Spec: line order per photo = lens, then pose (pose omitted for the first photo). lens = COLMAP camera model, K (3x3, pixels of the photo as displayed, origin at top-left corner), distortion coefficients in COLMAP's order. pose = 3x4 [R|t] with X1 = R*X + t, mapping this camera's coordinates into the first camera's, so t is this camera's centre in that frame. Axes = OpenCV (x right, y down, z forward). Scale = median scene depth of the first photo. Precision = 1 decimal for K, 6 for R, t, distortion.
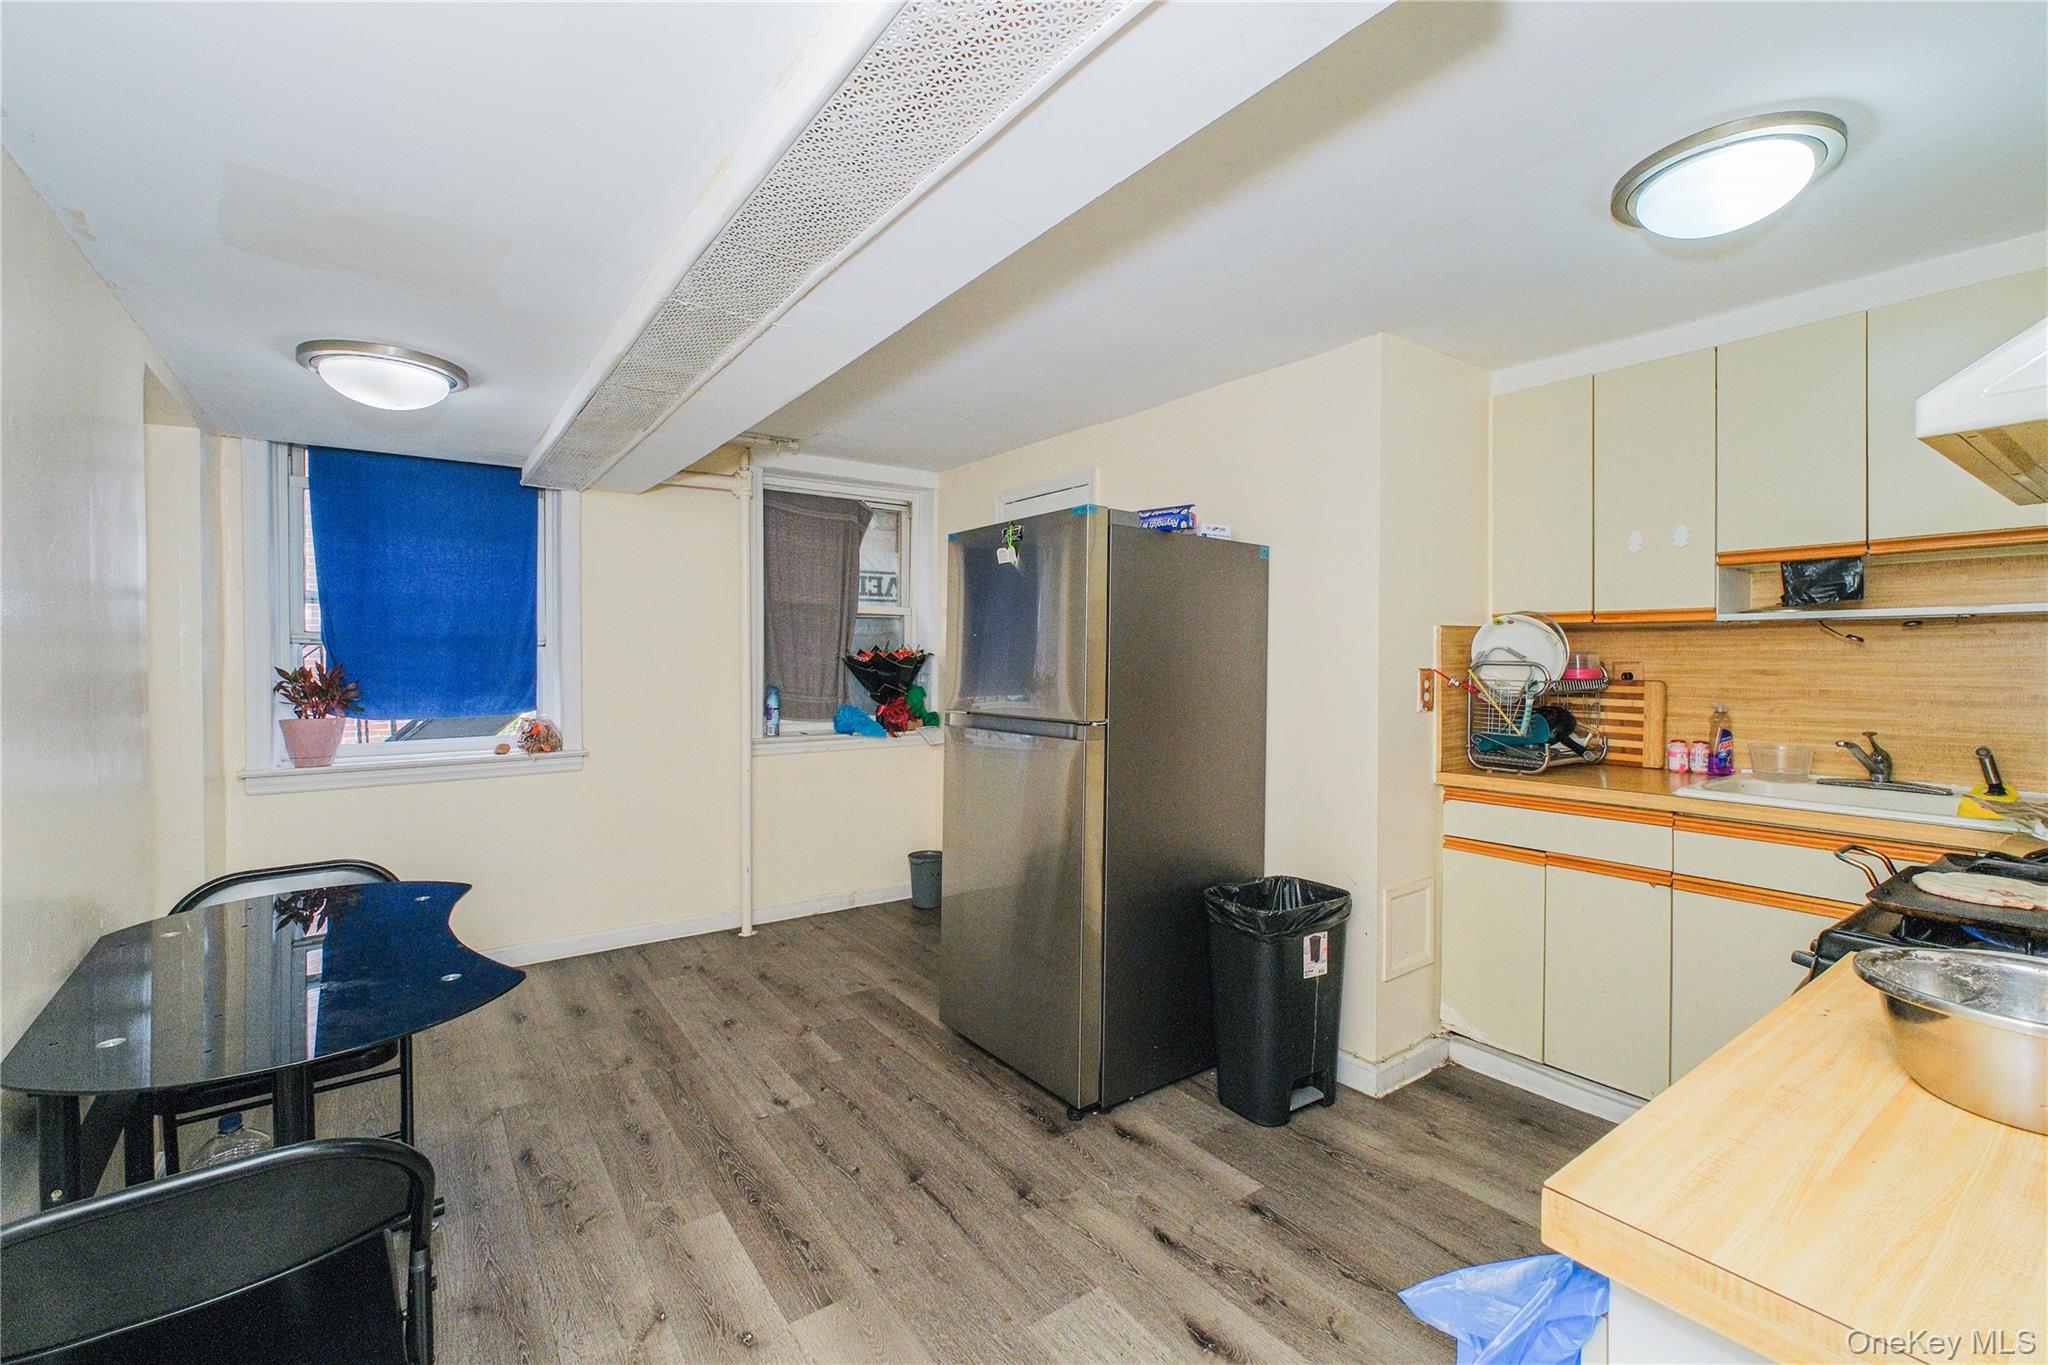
lens RADIAL K [[861.8, 0, 1031.9], [0, 861.8, 669.4], [0, 0, 1]] dist [0.000017, 0.000290]
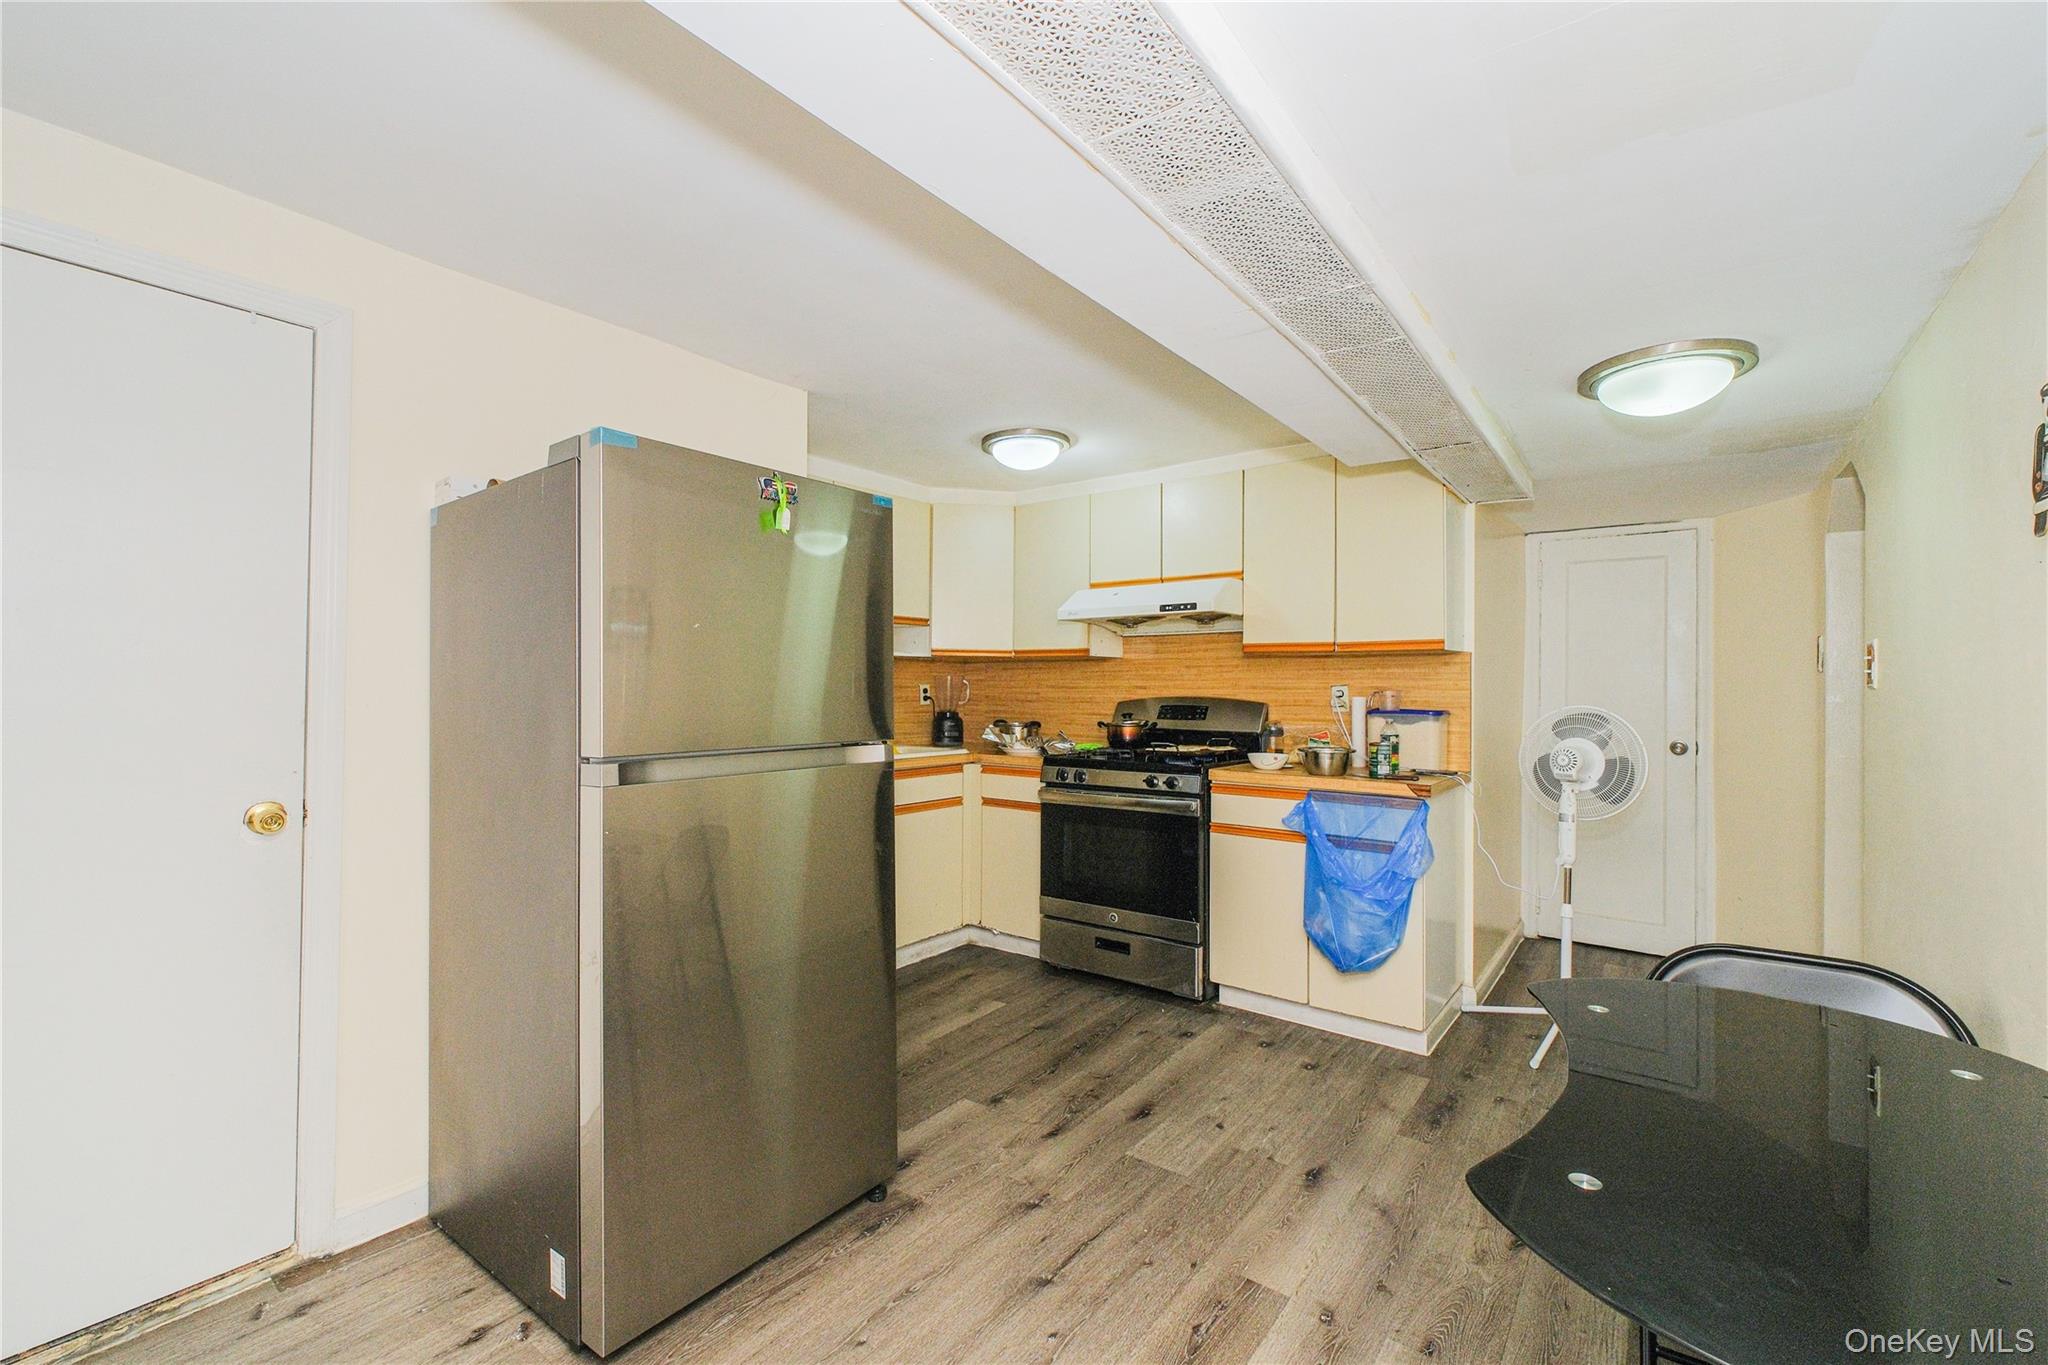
lens RADIAL K [[845.9, 0, 1024.0], [0, 845.9, 682.5], [0, 0, 1]] dist [-0.007647, -0.000022]
pose [[-0.276739, 0.010473, 0.960888, -1.041222], [0.002808, 0.999945, -0.010090, 0.011174], [-0.960941, -0.000094, -0.276753, 1.396309]]
